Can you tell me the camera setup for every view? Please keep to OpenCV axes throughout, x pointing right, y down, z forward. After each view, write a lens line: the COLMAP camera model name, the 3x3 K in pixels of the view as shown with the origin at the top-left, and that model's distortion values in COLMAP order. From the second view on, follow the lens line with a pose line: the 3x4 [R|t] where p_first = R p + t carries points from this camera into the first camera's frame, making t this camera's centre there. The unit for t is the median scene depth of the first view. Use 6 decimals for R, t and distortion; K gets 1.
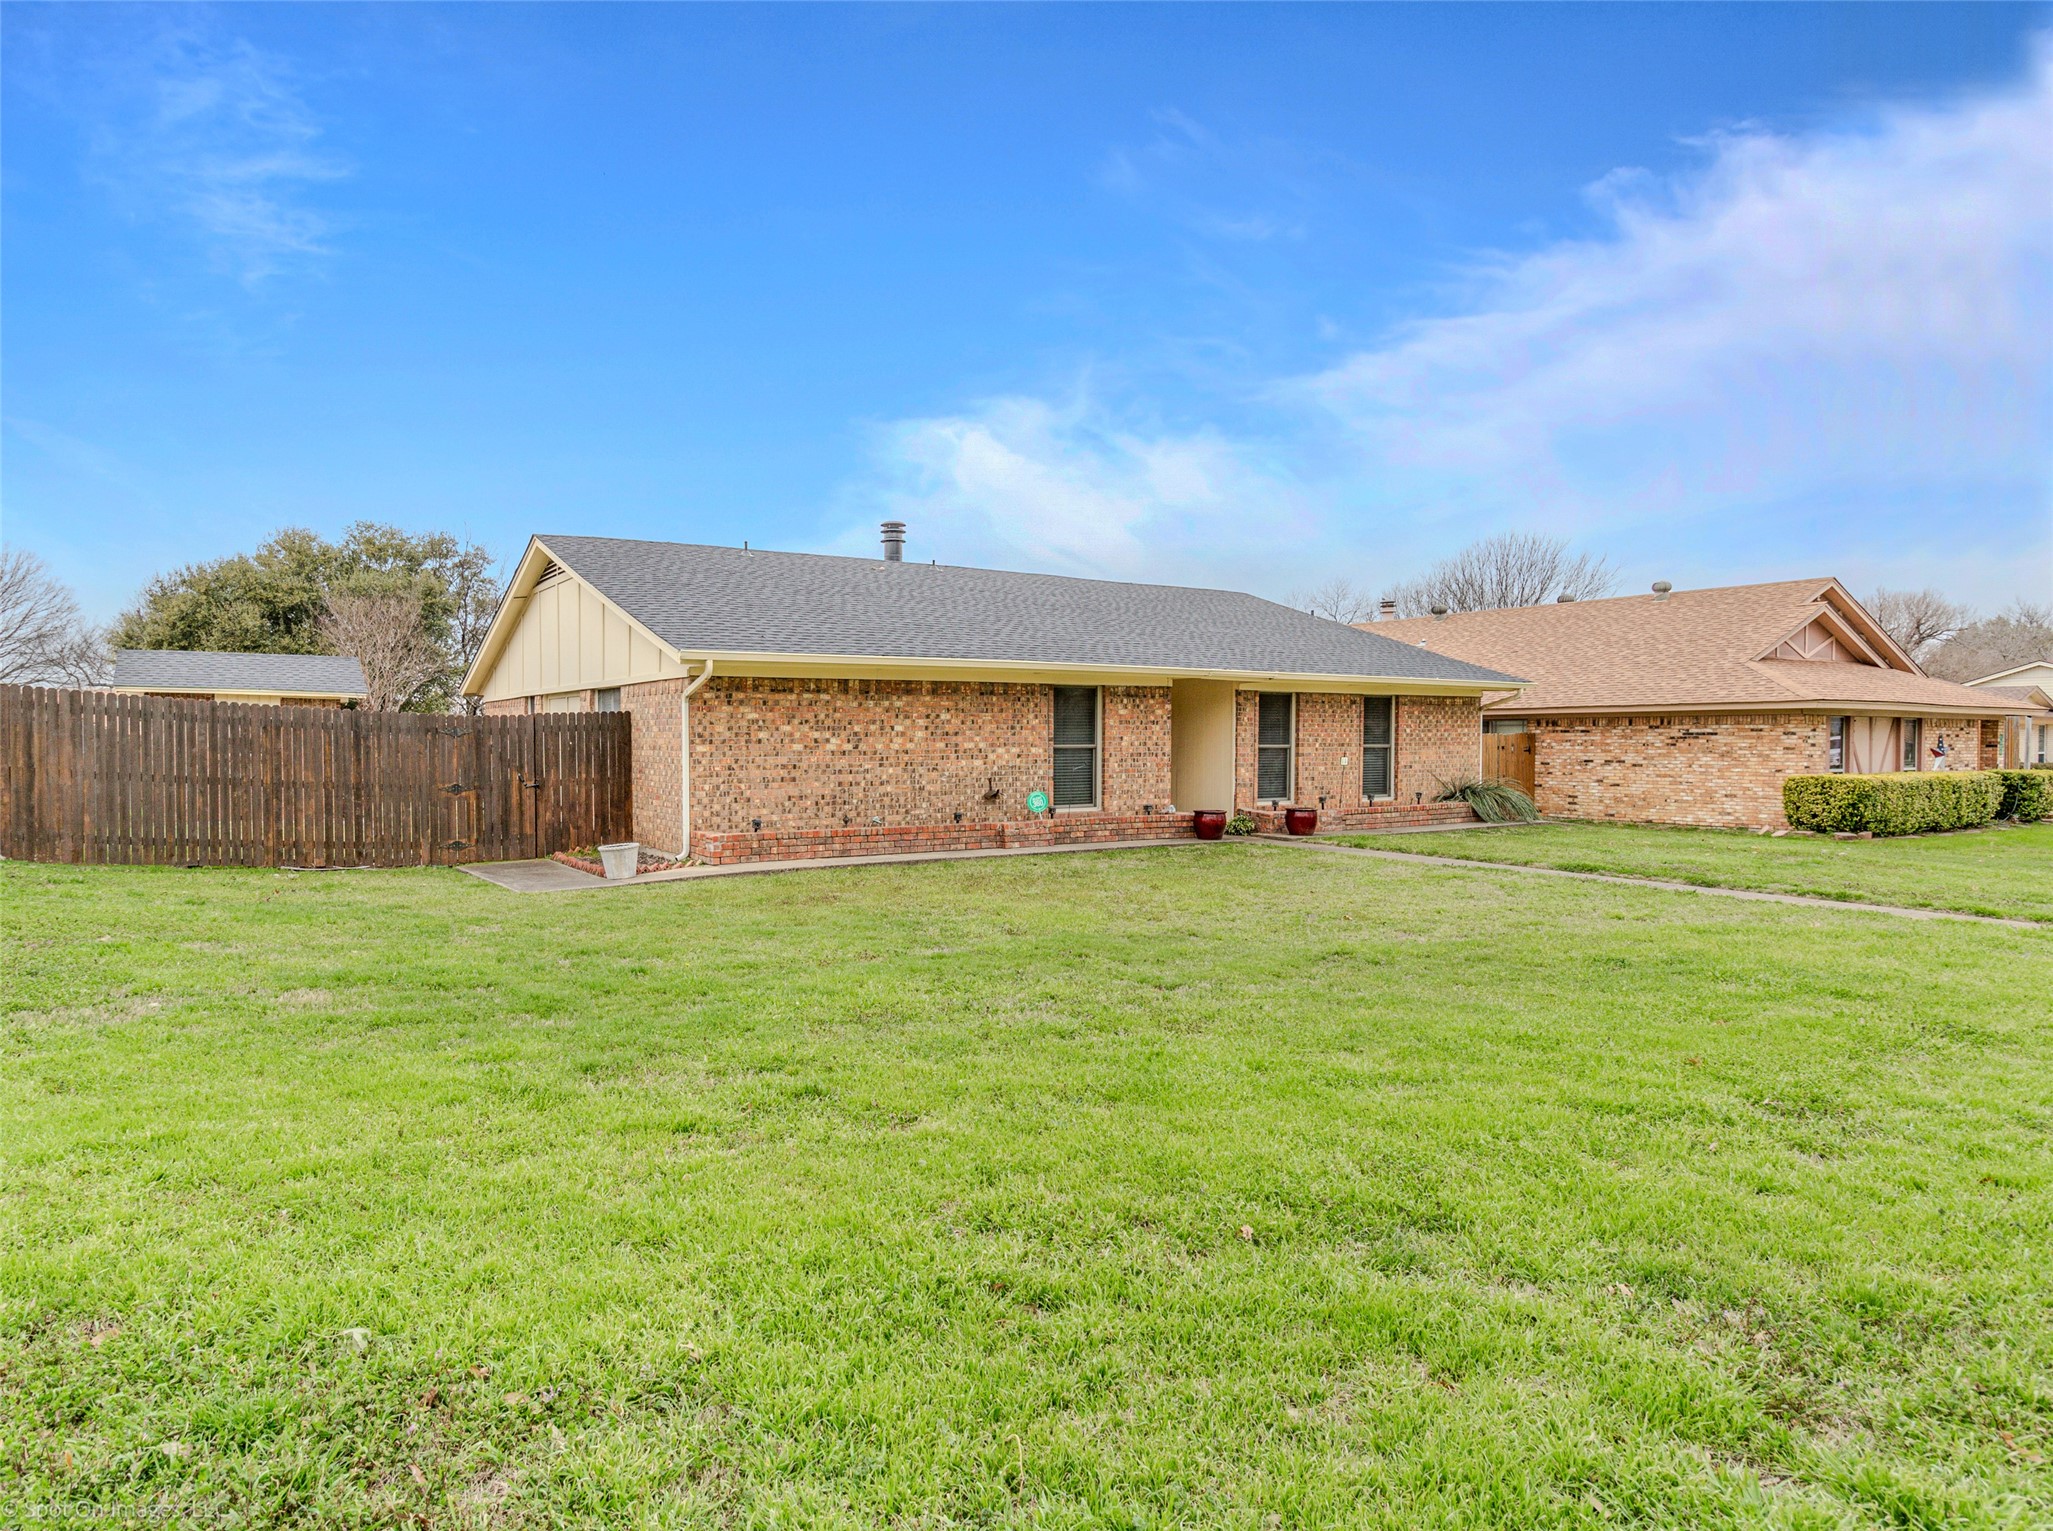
lens RADIAL K [[1141.5, 0, 845.3], [0, 1141.5, 762.8], [0, 0, 1]] dist [0.001286, 0.000179]
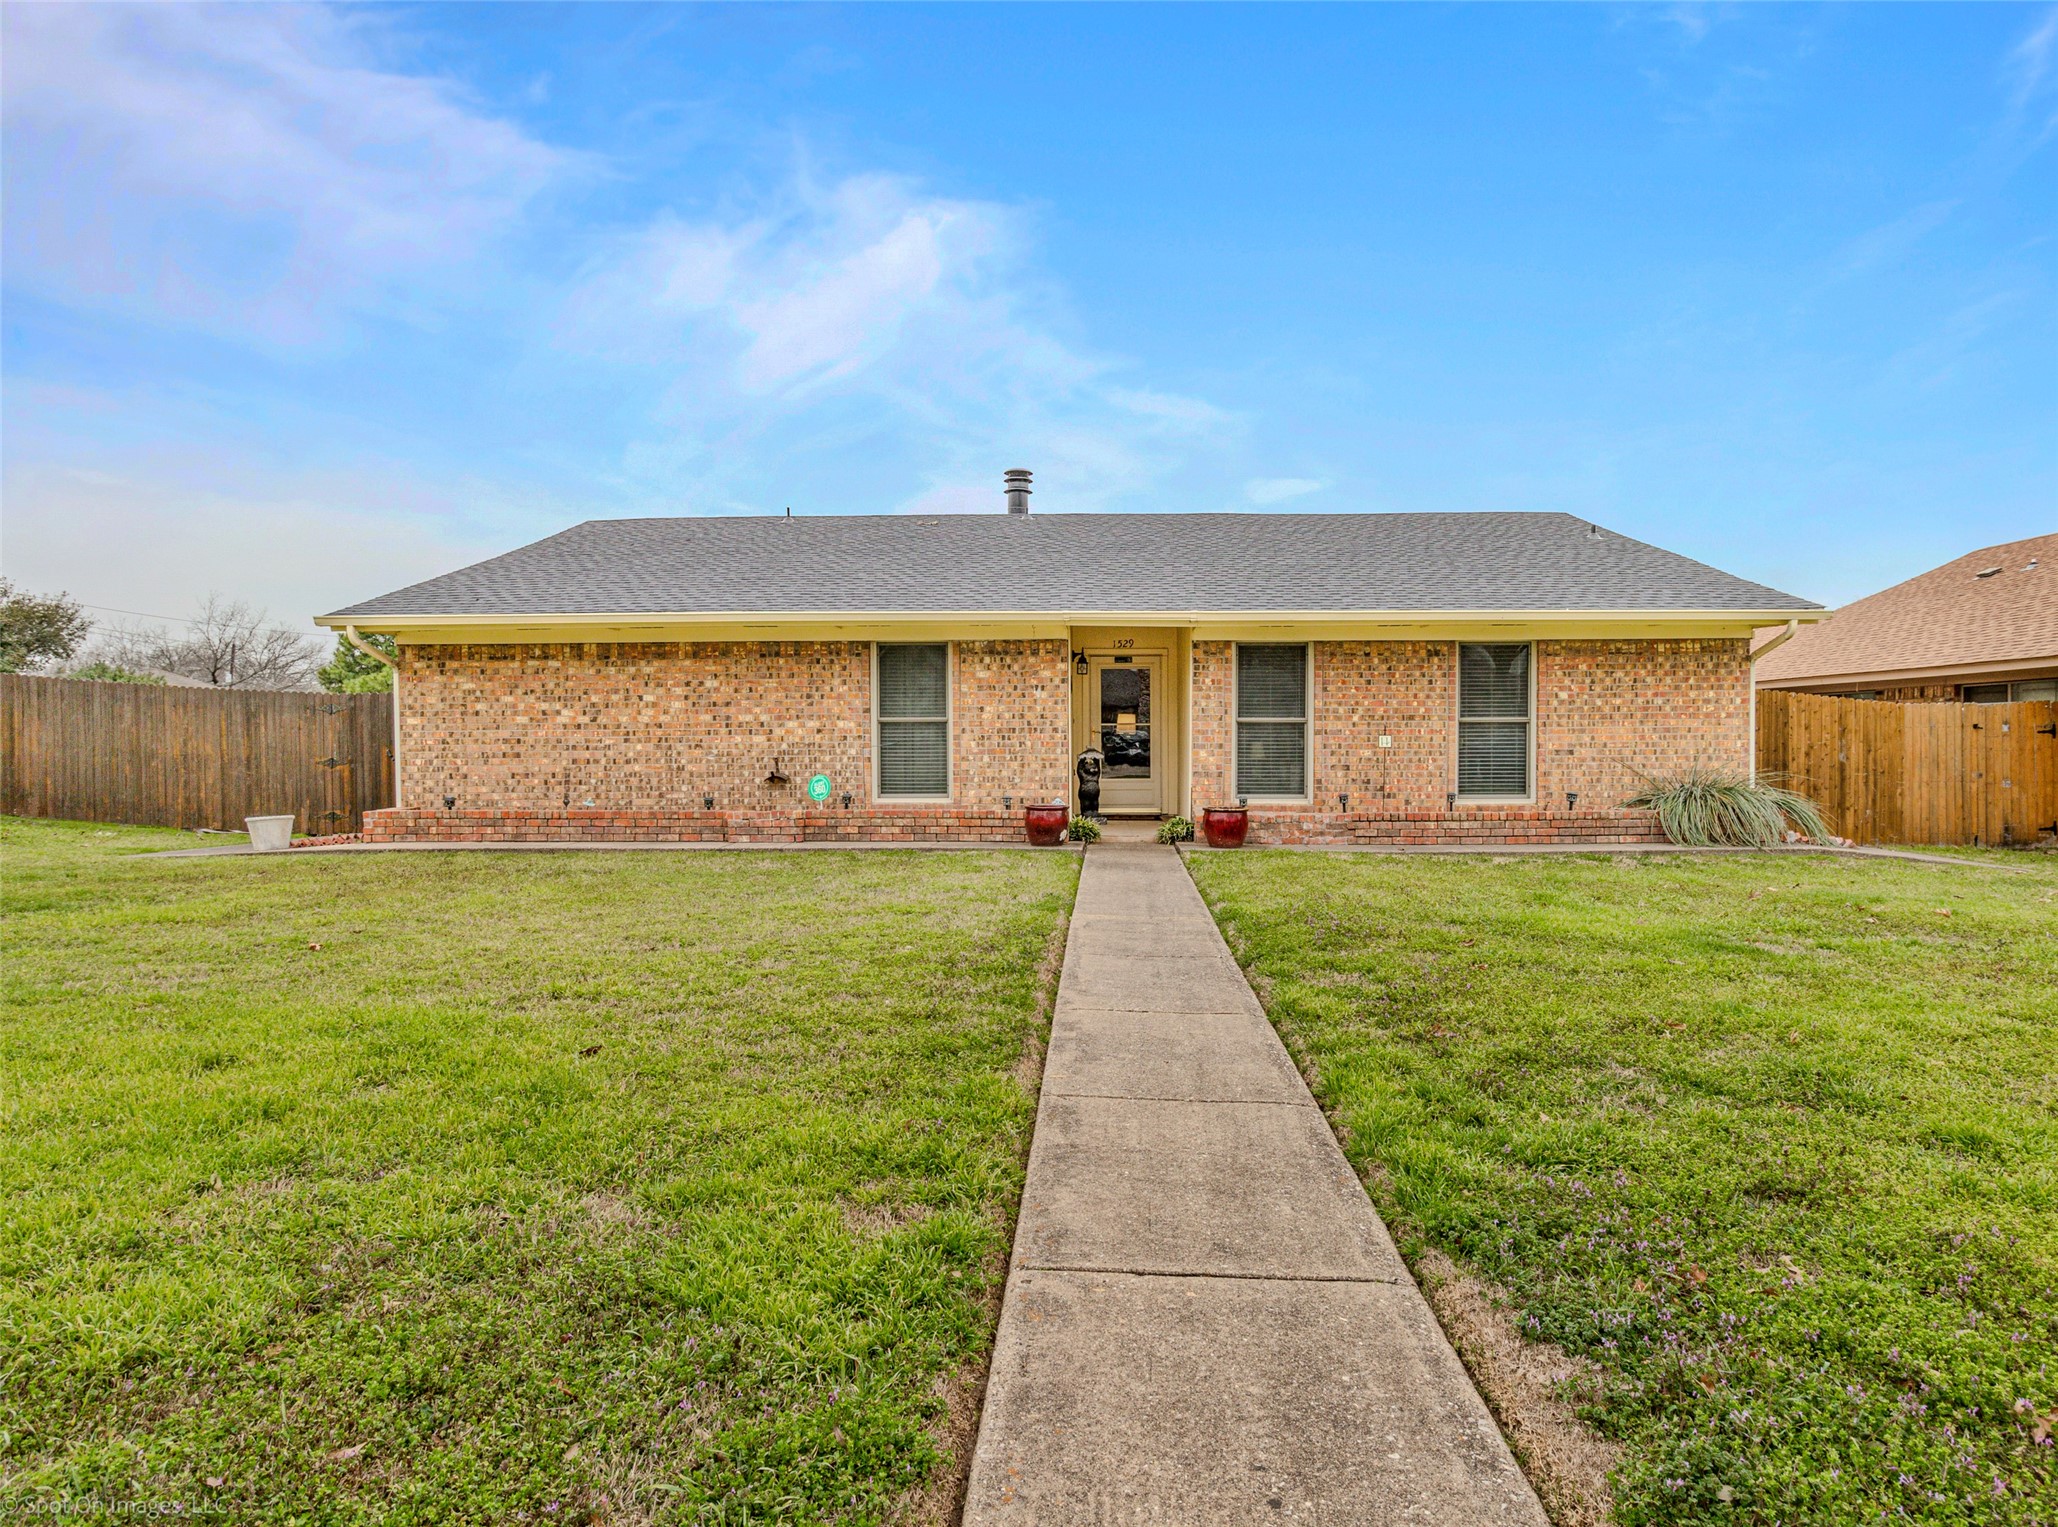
lens RADIAL K [[1132.7, 0, 1029.0], [0, 1132.7, 763.5], [0, 0, 1]] dist [0.000568, 0.000555]
pose [[0.866943, 0.008942, -0.498327, 0.717691], [-0.009402, 0.999955, 0.001585, 0.015047], [0.498319, 0.003311, 0.866988, 0.396201]]
